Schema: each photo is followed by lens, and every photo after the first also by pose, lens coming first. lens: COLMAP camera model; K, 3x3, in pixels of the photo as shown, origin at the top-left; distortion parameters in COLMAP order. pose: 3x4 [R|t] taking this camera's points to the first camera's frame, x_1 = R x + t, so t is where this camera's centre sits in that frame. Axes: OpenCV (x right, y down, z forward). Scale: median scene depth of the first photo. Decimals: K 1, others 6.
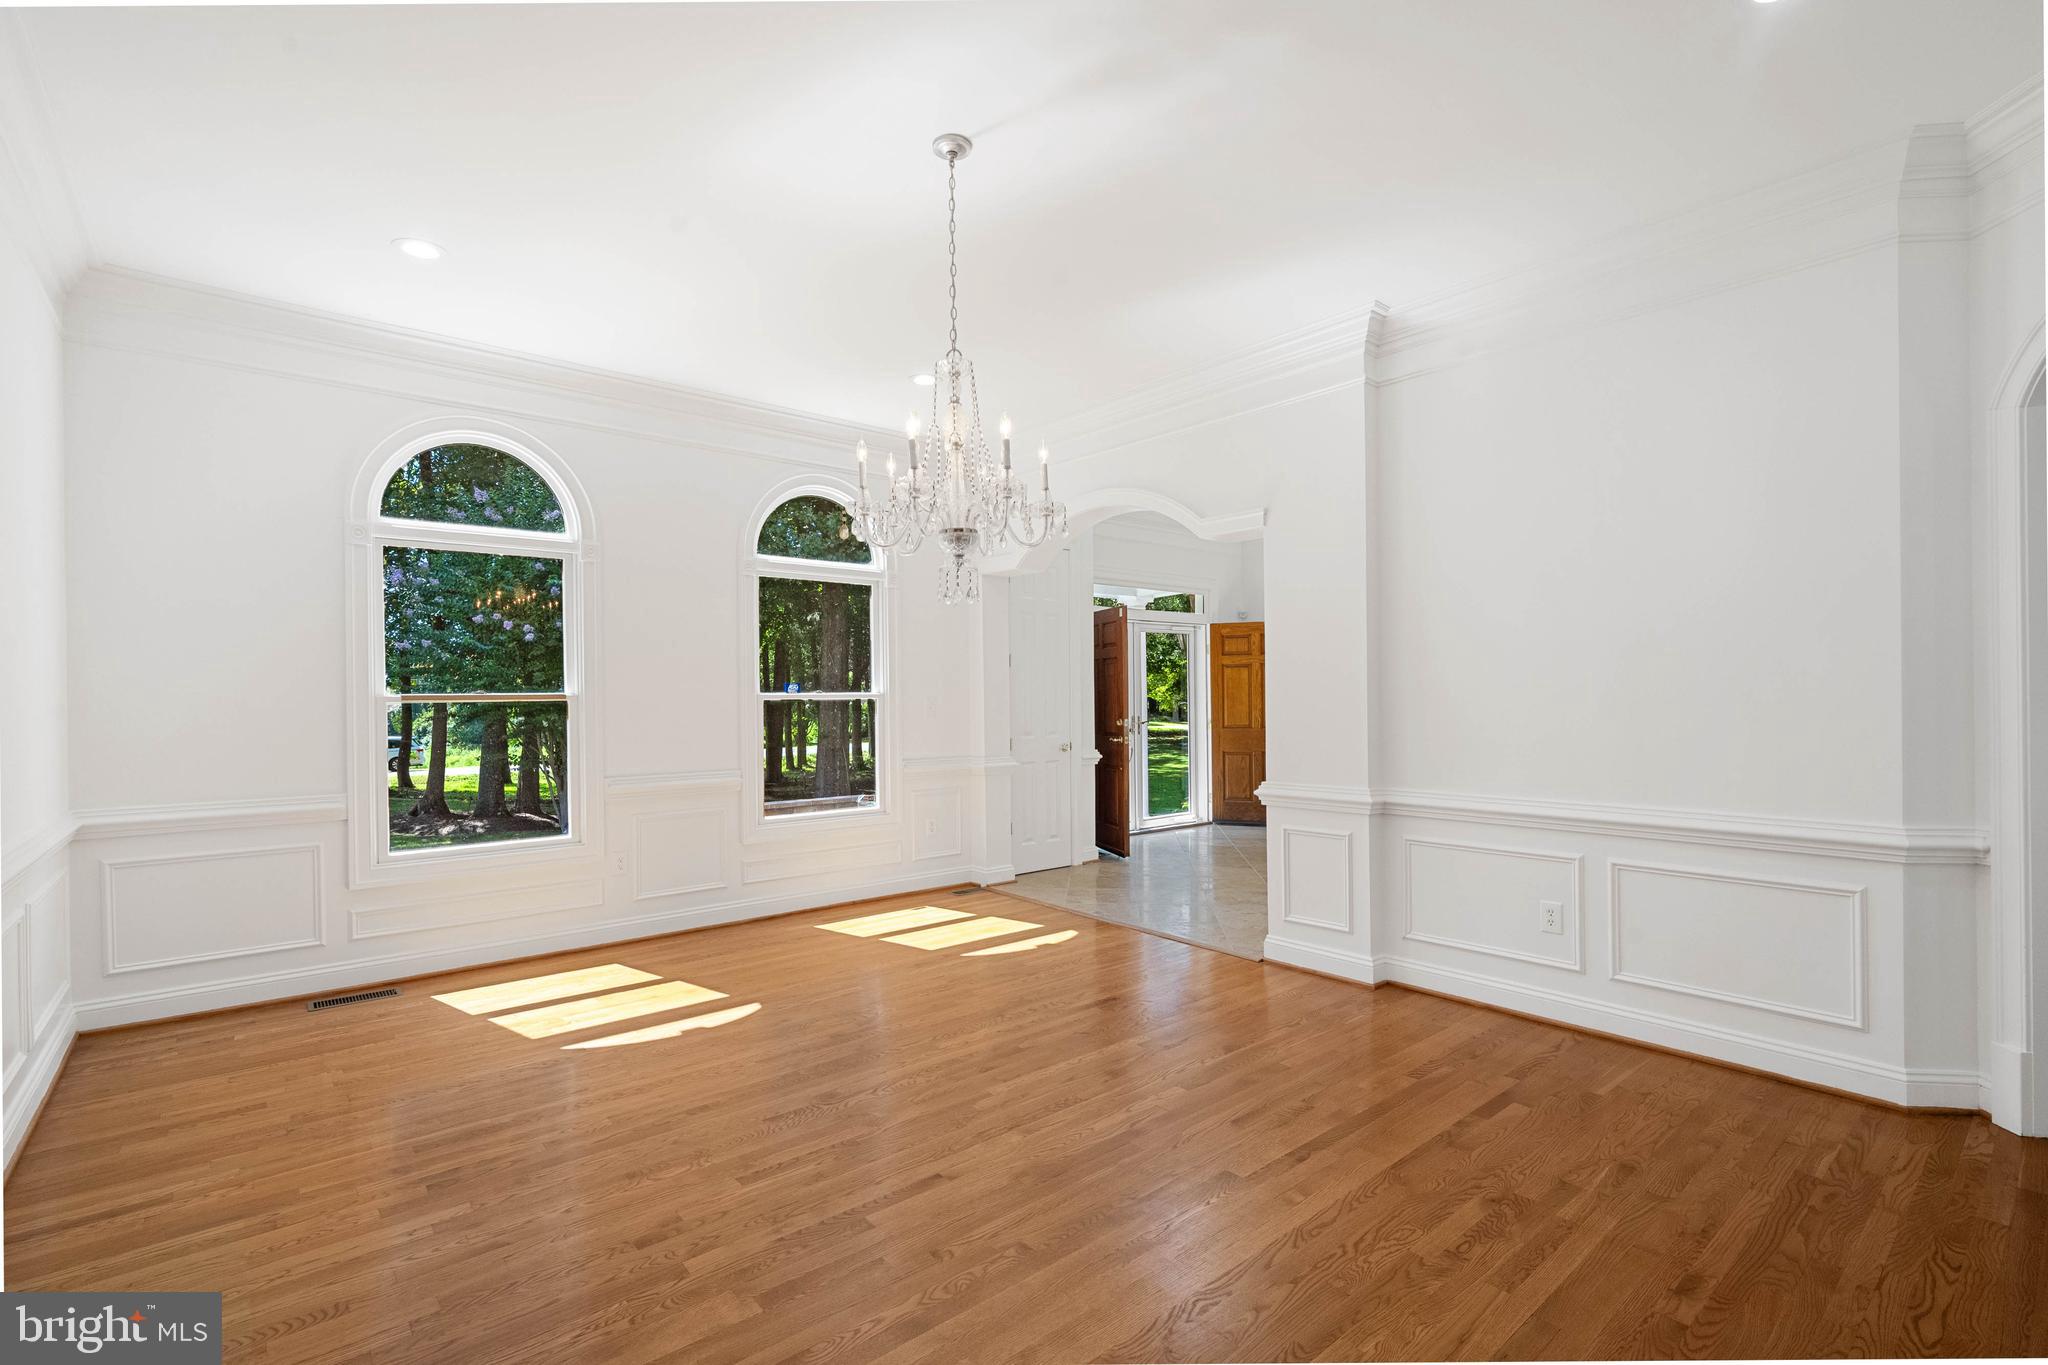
lens RADIAL K [[930.6, 0, 1026.6], [0, 930.6, 688.6], [0, 0, 1]] dist [-0.005465, -0.000212]
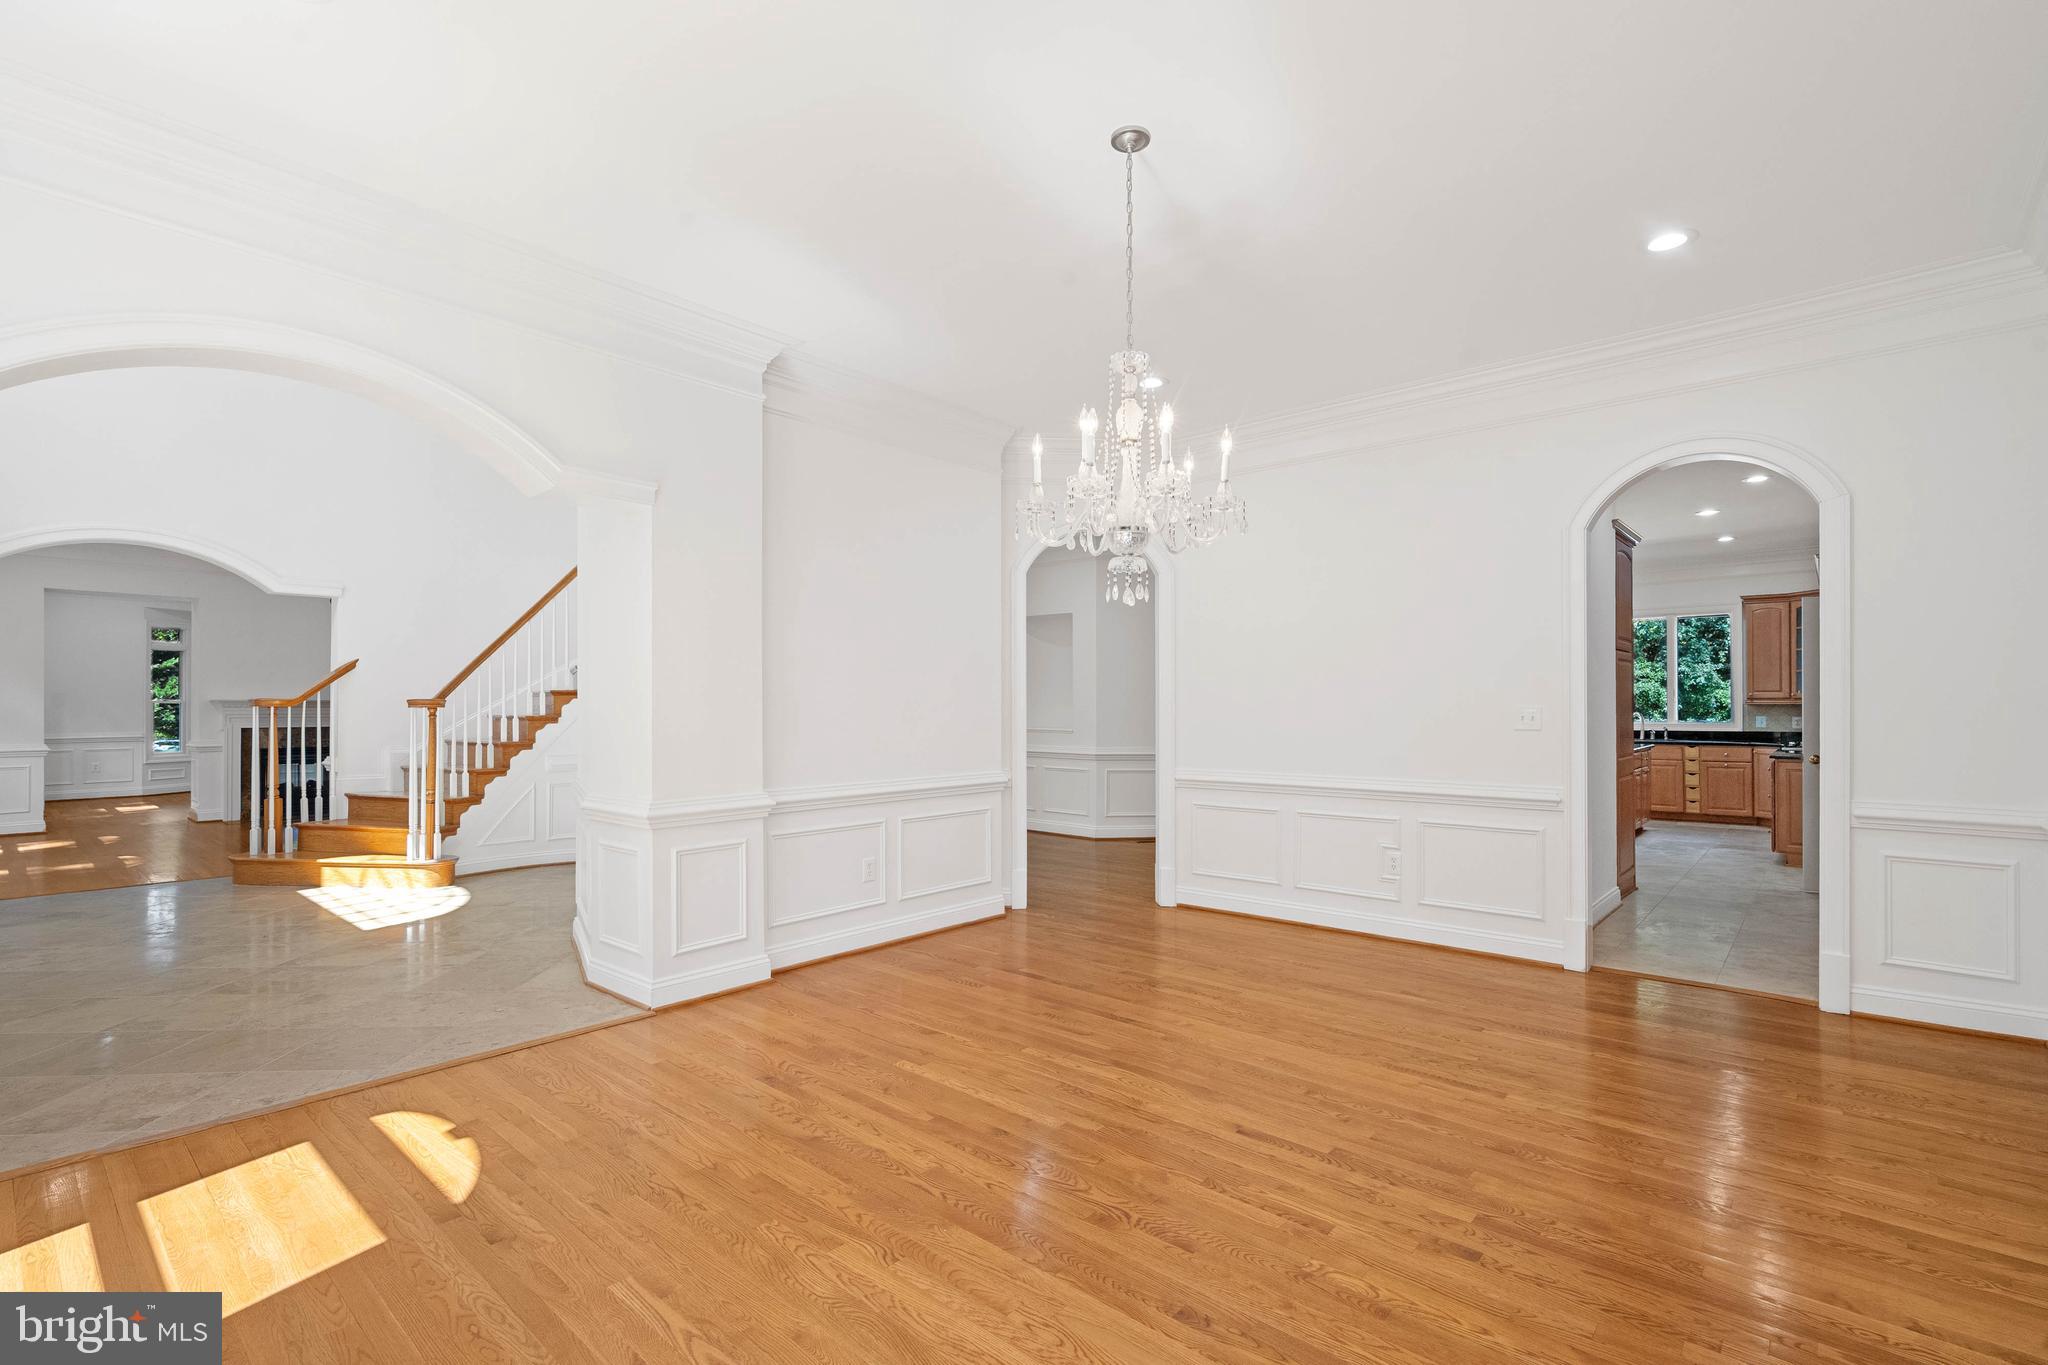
lens RADIAL K [[930.6, 0, 1024.4], [0, 930.6, 699.5], [0, 0, 1]] dist [-0.005465, -0.000212]
pose [[-0.144438, 0.012144, 0.989439, -1.072516], [-0.003098, 0.999914, -0.012725, 0.023854], [-0.989509, -0.004903, -0.144388, 1.311619]]
